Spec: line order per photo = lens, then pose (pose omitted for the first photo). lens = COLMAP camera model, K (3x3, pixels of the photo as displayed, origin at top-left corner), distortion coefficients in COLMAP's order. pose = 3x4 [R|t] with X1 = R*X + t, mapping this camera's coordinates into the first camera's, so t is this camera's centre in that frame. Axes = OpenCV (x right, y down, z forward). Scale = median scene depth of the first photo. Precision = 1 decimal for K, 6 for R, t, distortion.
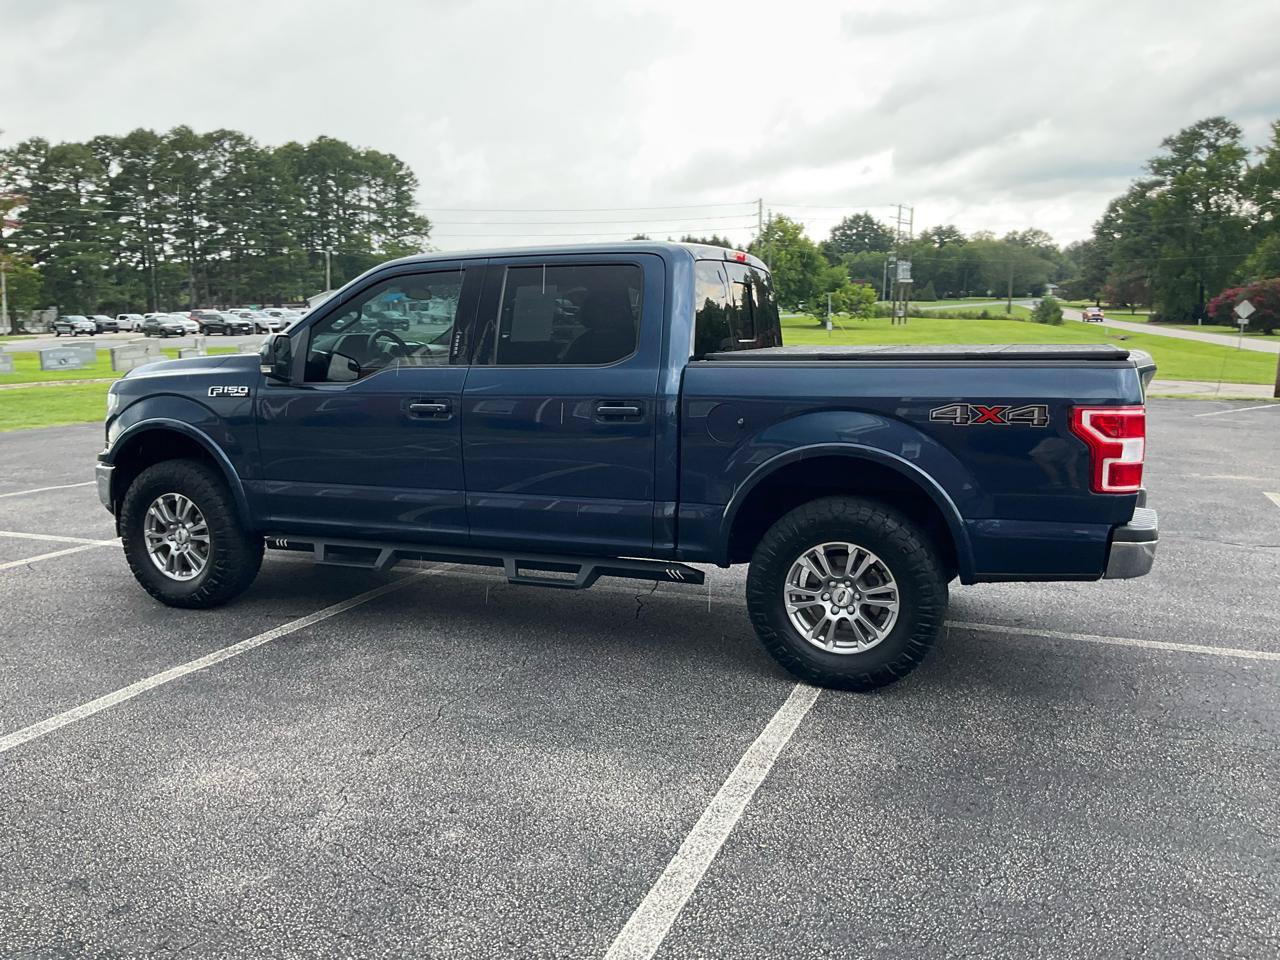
lens RADIAL K [[1048.6, 0, 638.5], [0, 1048.6, 469.4], [0, 0, 1]] dist [0.074680, -0.145258]
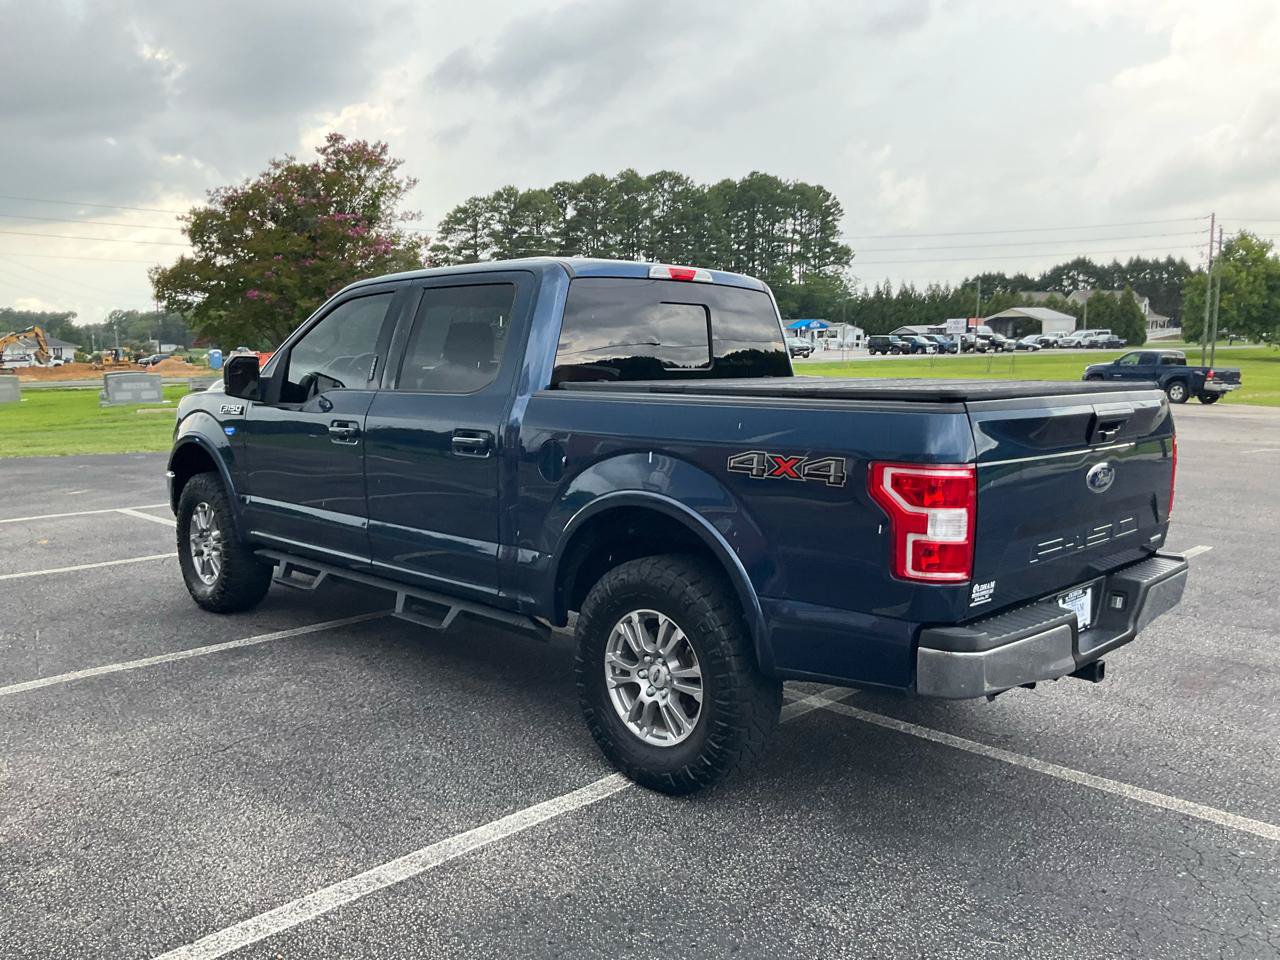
lens RADIAL K [[1048.6, 0, 639.8], [0, 1048.6, 488.1], [0, 0, 1]] dist [0.074680, -0.145258]
pose [[0.923646, 0.057889, -0.378849, 0.365250], [-0.061539, 0.998102, 0.002478, -0.021737], [0.378273, 0.021025, 0.925455, 0.166737]]
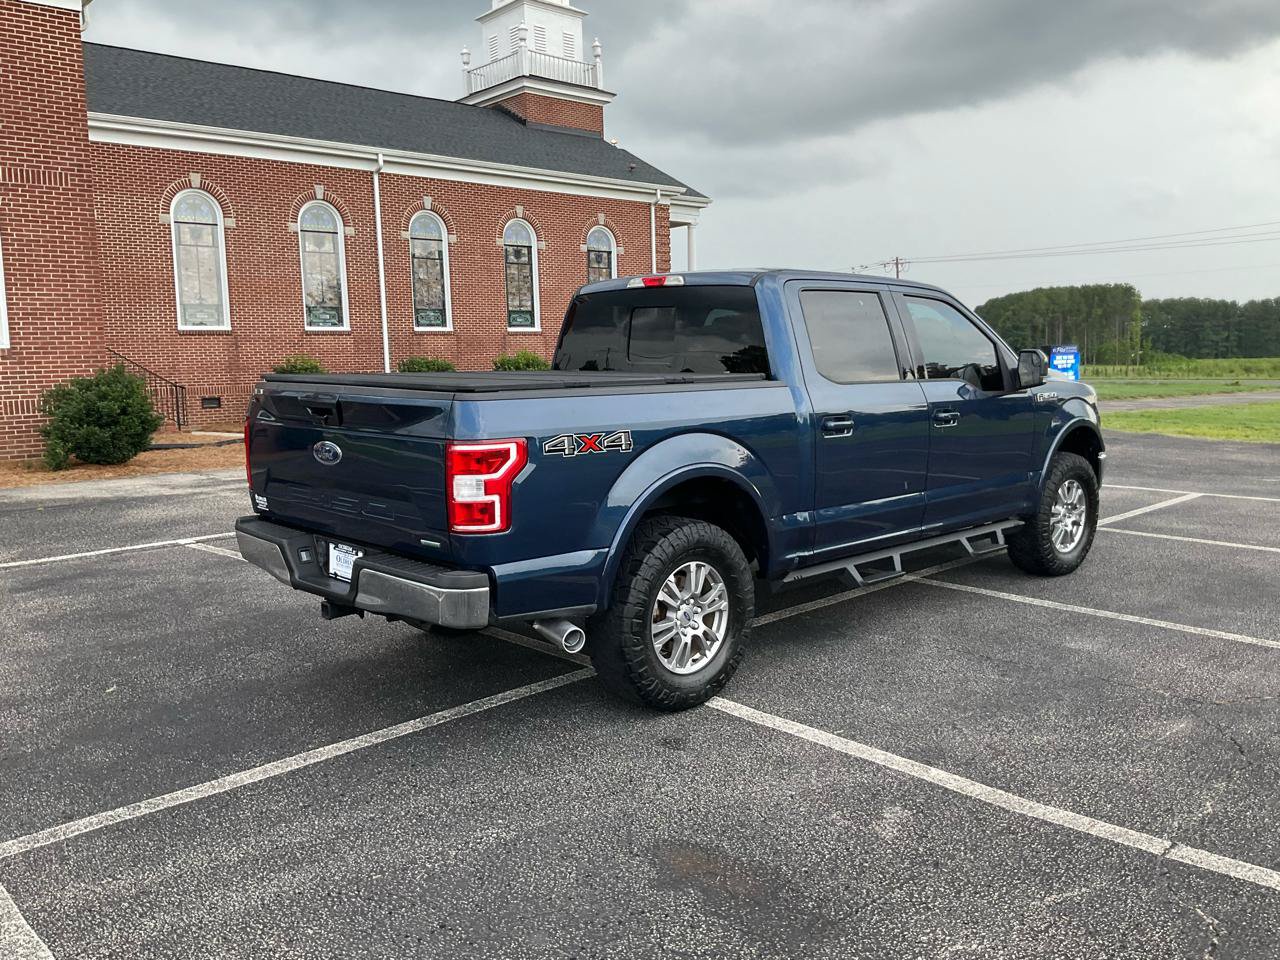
lens RADIAL K [[1048.6, 0, 637.5], [0, 1048.6, 478.3], [0, 0, 1]] dist [0.074680, -0.145258]
pose [[-0.412108, 0.121254, -0.903031, 0.939031], [-0.113889, 0.976477, 0.183091, -0.177112], [0.903989, 0.178298, -0.388604, 1.274420]]
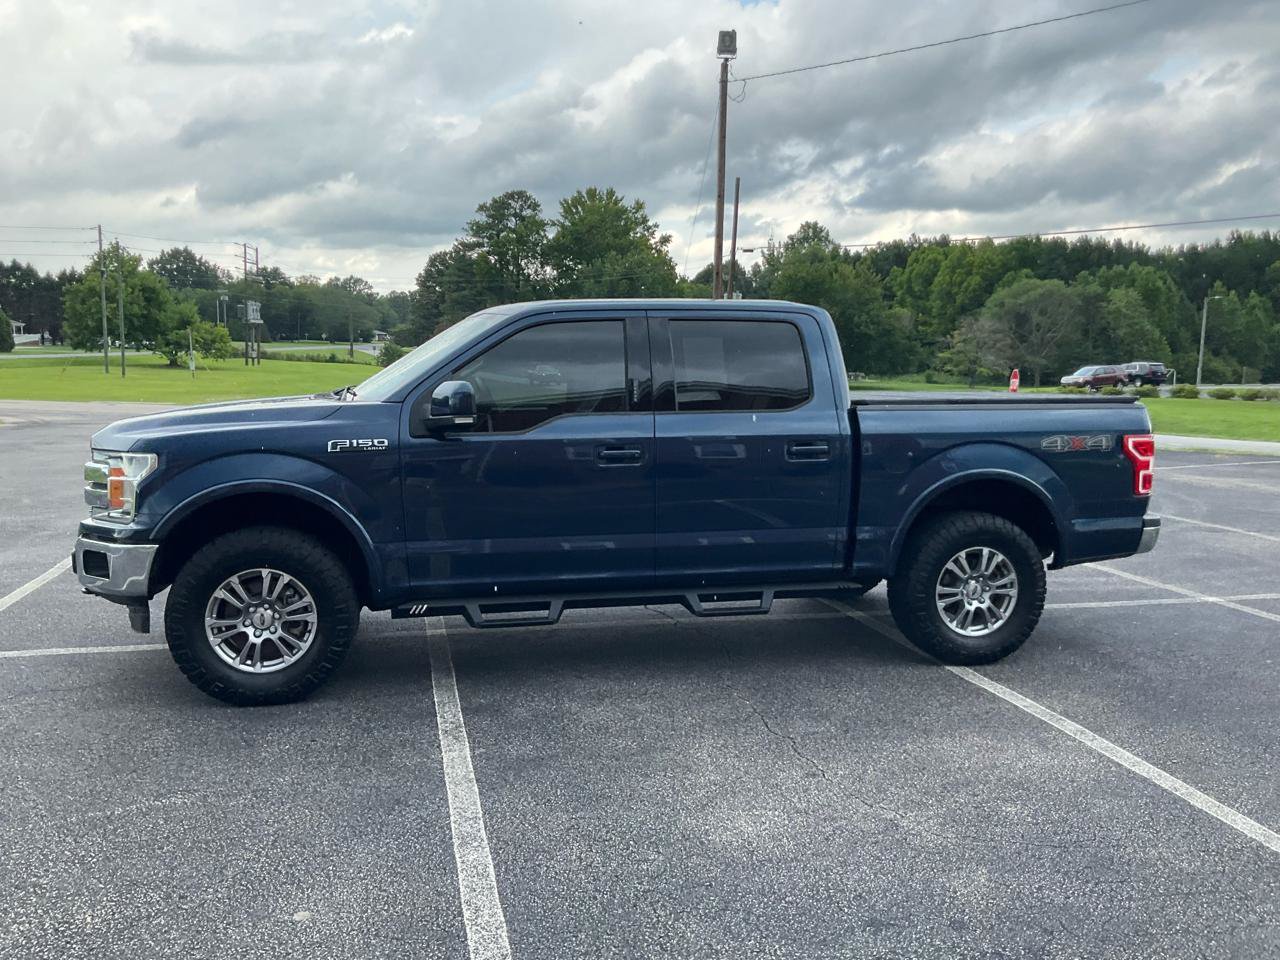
lens RADIAL K [[1048.6, 0, 631.4], [0, 1048.6, 469.7], [0, 0, 1]] dist [0.074680, -0.145258]
pose [[0.820274, -0.041391, 0.570472, -0.648334], [0.063703, 0.997784, -0.019202, -0.019403], [-0.568413, 0.052092, 0.821093, 0.138574]]
